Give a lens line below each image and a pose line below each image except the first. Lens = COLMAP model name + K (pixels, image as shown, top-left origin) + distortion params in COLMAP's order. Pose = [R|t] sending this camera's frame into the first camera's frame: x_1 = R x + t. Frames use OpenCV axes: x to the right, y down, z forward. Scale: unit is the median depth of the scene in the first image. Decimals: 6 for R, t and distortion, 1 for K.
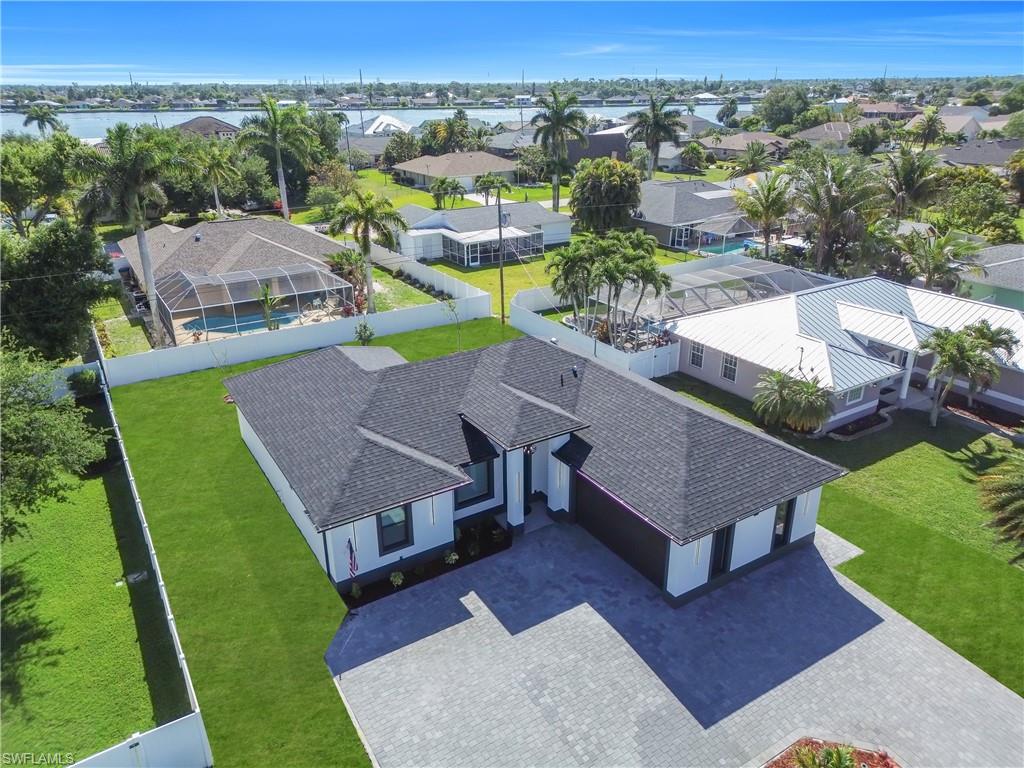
lens RADIAL K [[717.1, 0, 511.0], [0, 717.1, 382.6], [0, 0, 1]] dist [0.059972, -0.062601]
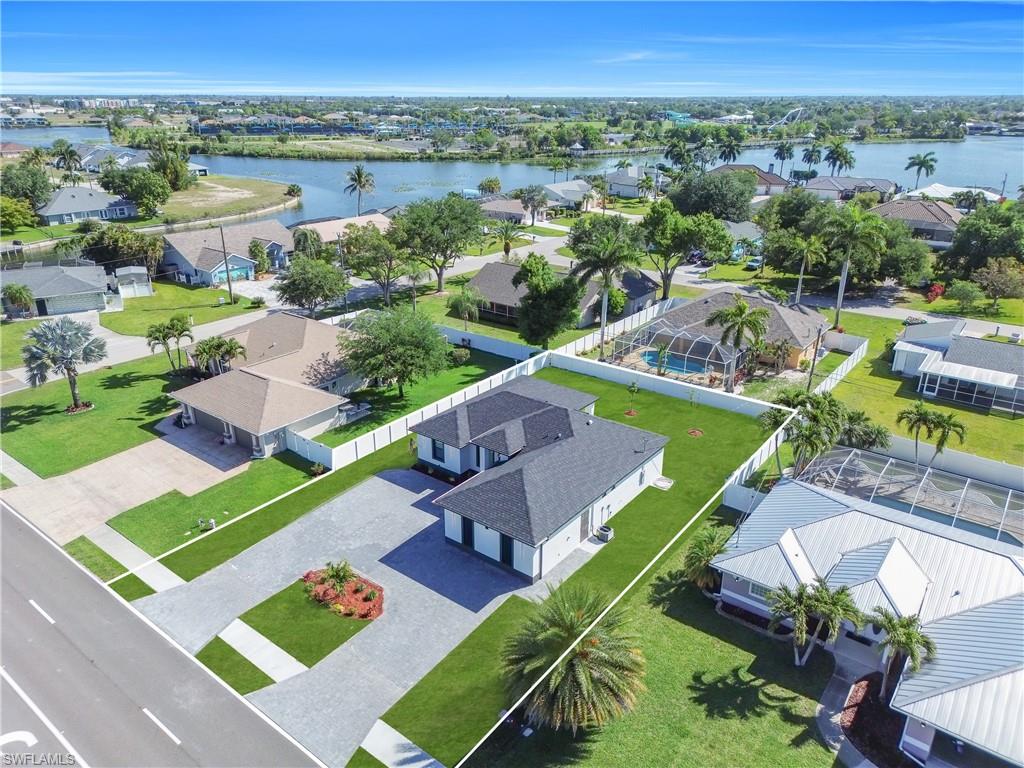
lens RADIAL K [[717.1, 0, 511.0], [0, 717.1, 382.6], [0, 0, 1]] dist [0.059972, -0.062601]
pose [[0.346363, 0.353343, -0.869011, 0.807282], [-0.362174, 0.904898, 0.223583, -0.256676], [0.865368, 0.237292, 0.441395, 0.079658]]
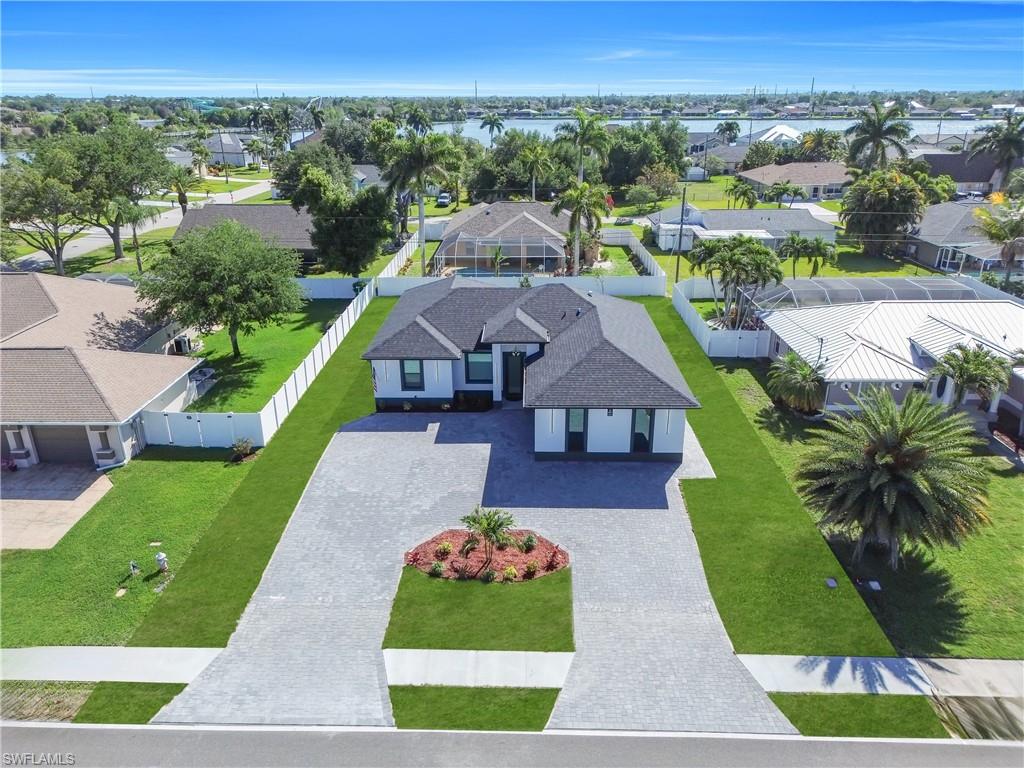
lens RADIAL K [[717.1, 0, 511.0], [0, 717.1, 382.6], [0, 0, 1]] dist [0.059972, -0.062601]
pose [[0.835865, 0.204528, -0.509409, 0.392296], [-0.210168, 0.976524, 0.047221, 0.043551], [0.507108, 0.067591, 0.859228, -0.127041]]
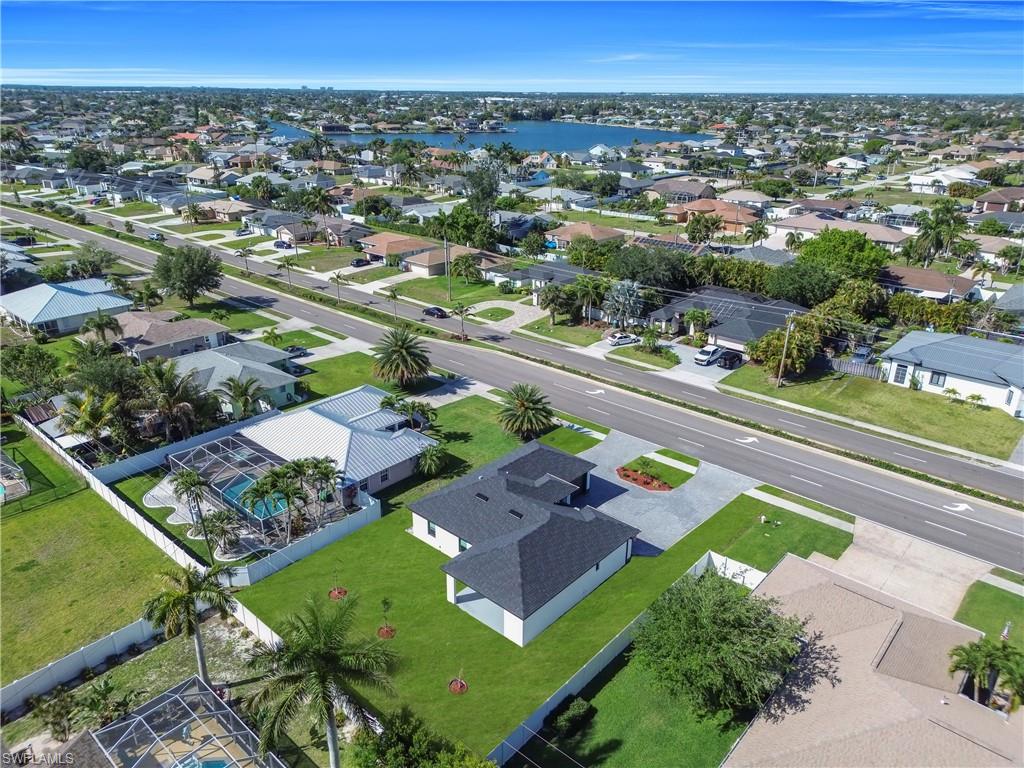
lens RADIAL K [[717.1, 0, 511.0], [0, 717.1, 382.6], [0, 0, 1]] dist [0.059972, -0.062601]
pose [[-0.278623, -0.356622, 0.891734, -0.953948], [0.363445, 0.820297, 0.441612, -0.655166], [-0.888975, 0.447140, -0.098941, 0.602292]]
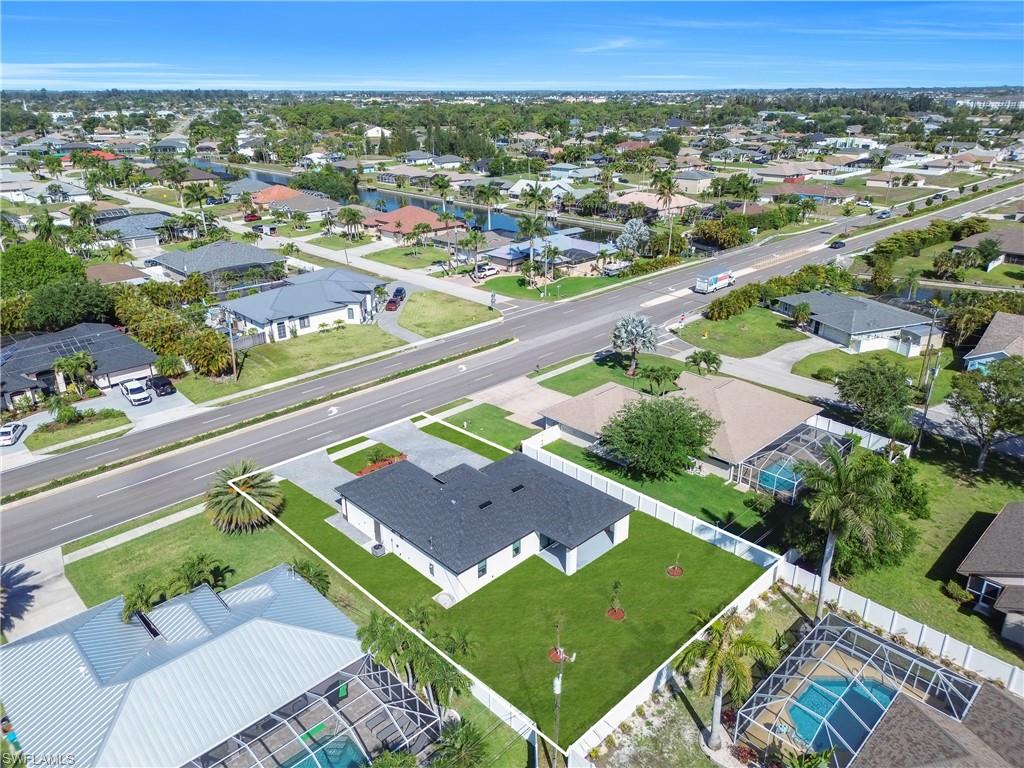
lens RADIAL K [[717.1, 0, 511.0], [0, 717.1, 382.6], [0, 0, 1]] dist [0.059972, -0.062601]
pose [[-0.977346, 0.087502, -0.192712, 0.147417], [-0.073403, 0.713883, 0.696408, -0.931499], [0.198511, 0.694777, -0.691288, 1.246328]]
